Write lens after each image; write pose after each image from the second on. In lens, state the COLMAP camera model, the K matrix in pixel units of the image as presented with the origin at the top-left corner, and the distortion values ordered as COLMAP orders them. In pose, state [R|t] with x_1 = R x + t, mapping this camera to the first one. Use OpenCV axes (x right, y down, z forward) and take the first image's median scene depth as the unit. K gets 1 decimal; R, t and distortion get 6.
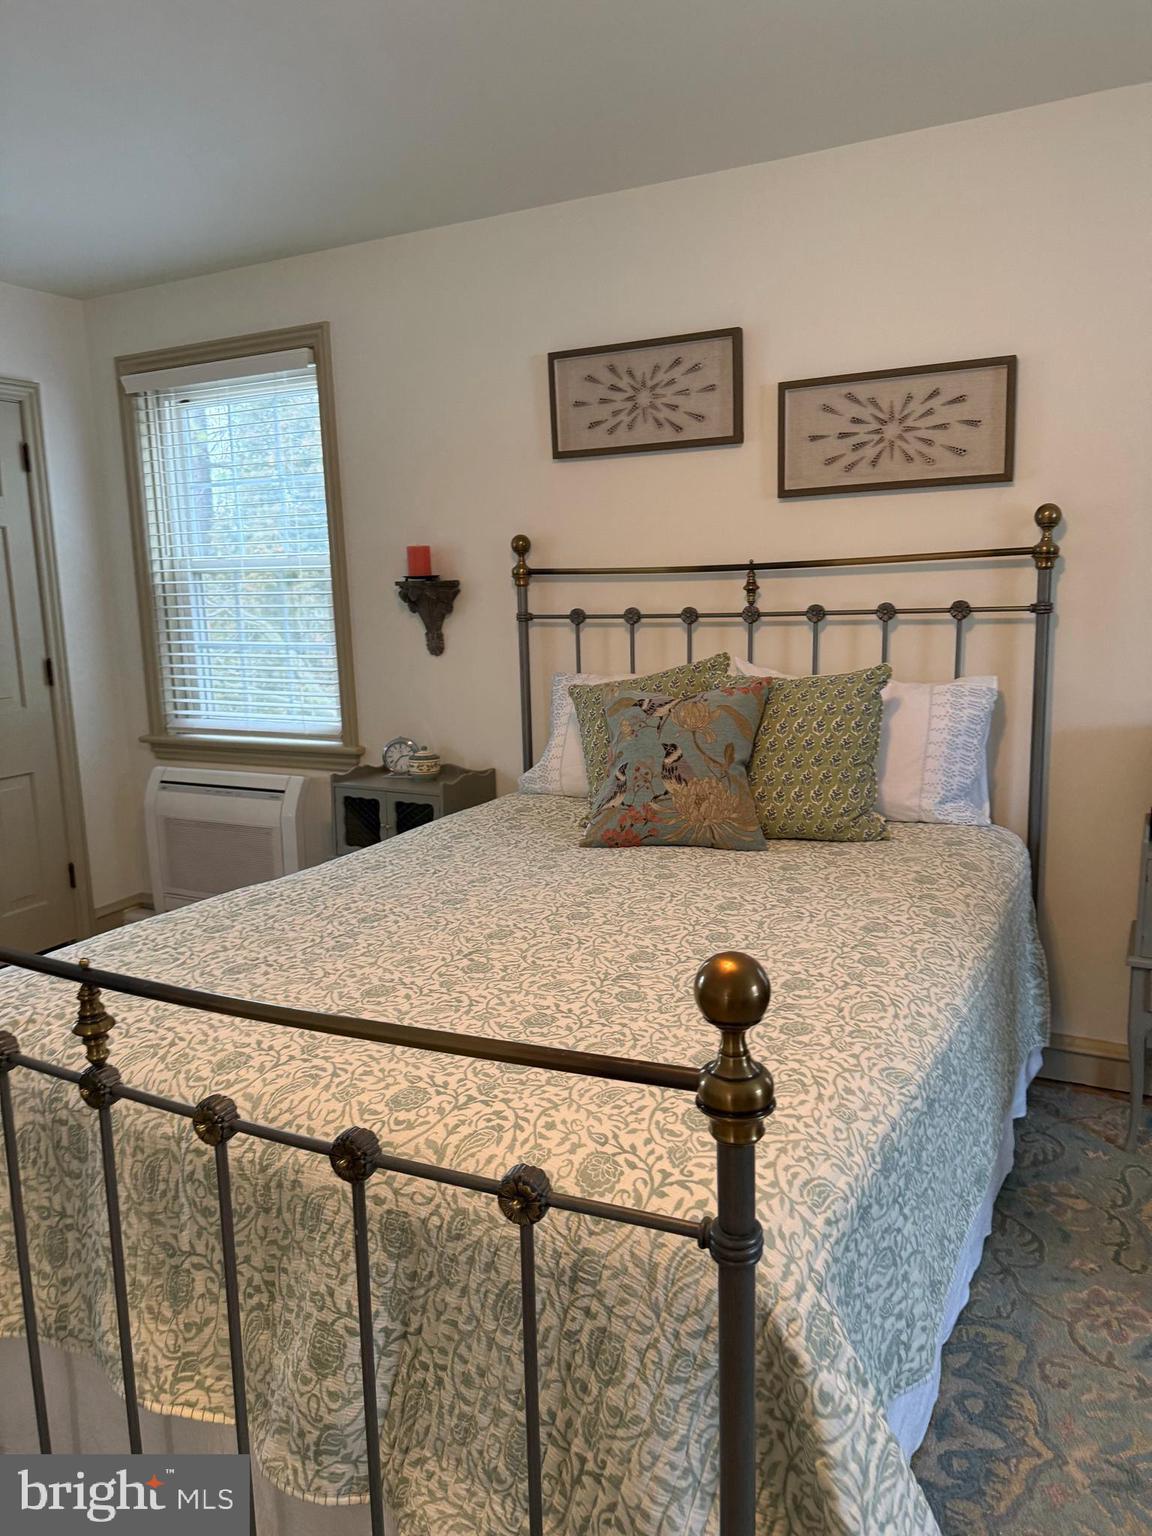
lens RADIAL K [[1085.7, 0, 577.6], [0, 1085.7, 764.4], [0, 0, 1]] dist [-0.002694, -0.007027]
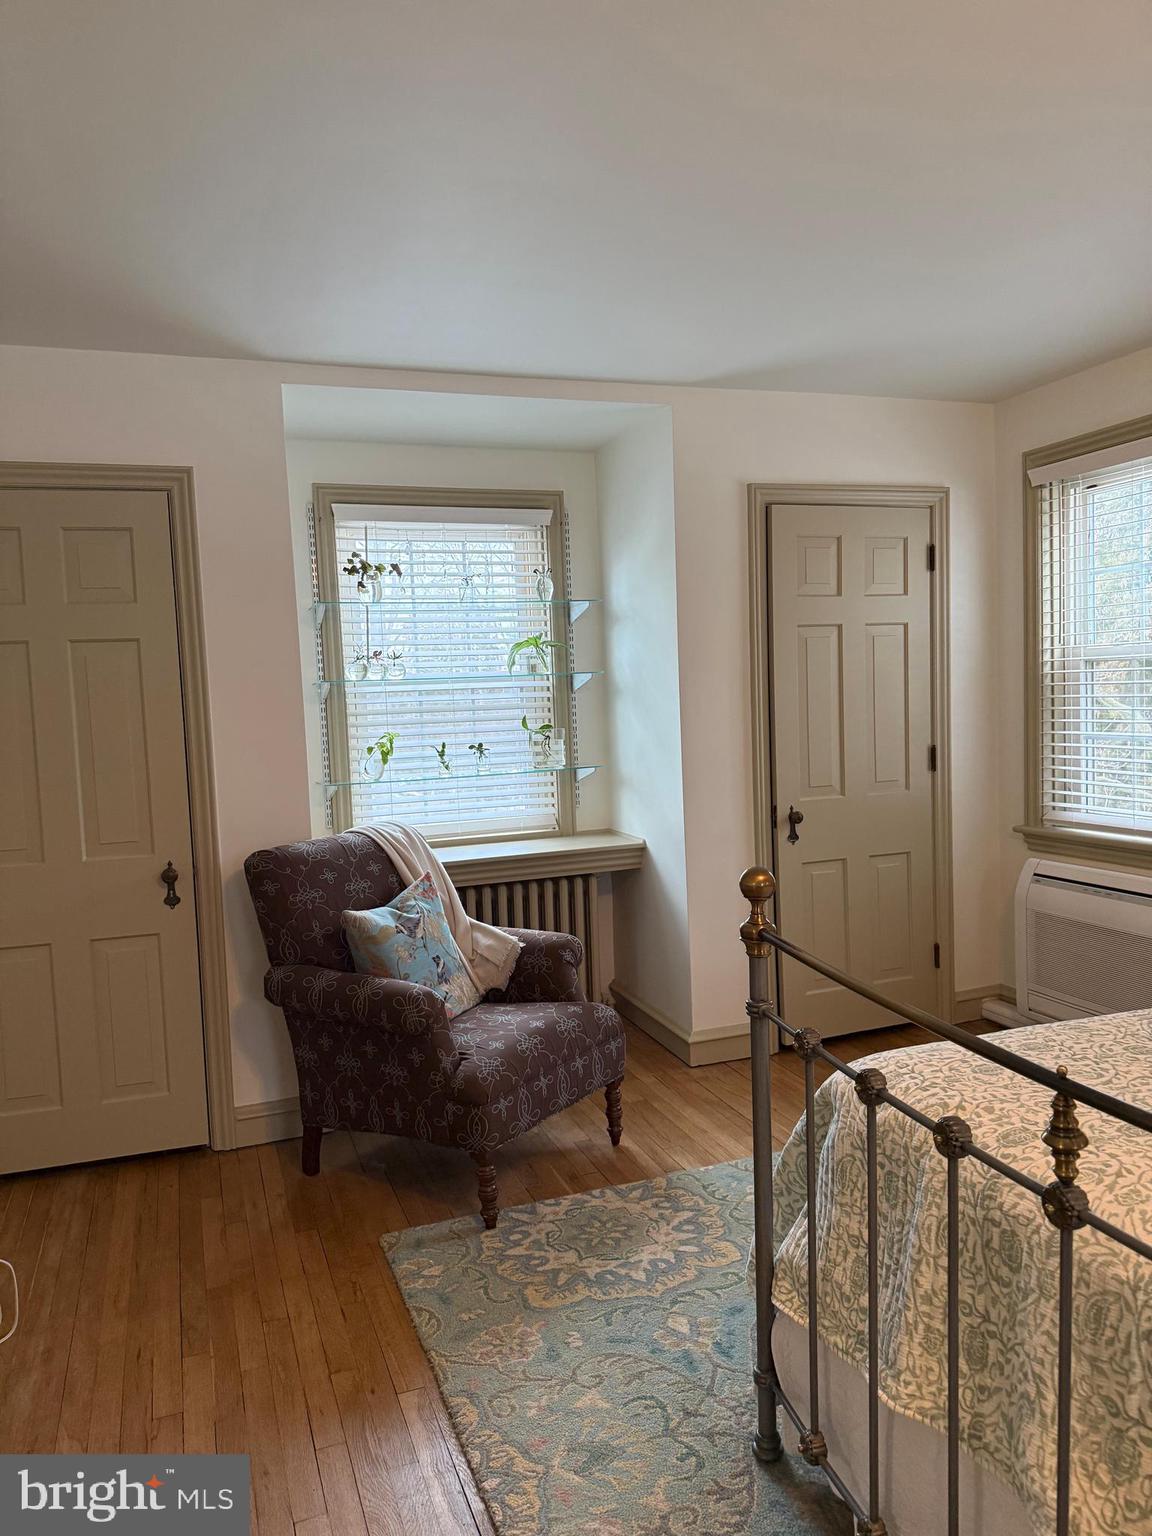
lens RADIAL K [[1085.7, 0, 571.9], [0, 1085.7, 767.3], [0, 0, 1]] dist [-0.002694, -0.007027]
pose [[0.734768, 0.043522, -0.676921, -0.111294], [-0.095852, 0.994588, -0.040096, -0.002372], [0.671512, 0.094346, 0.734963, -0.012140]]
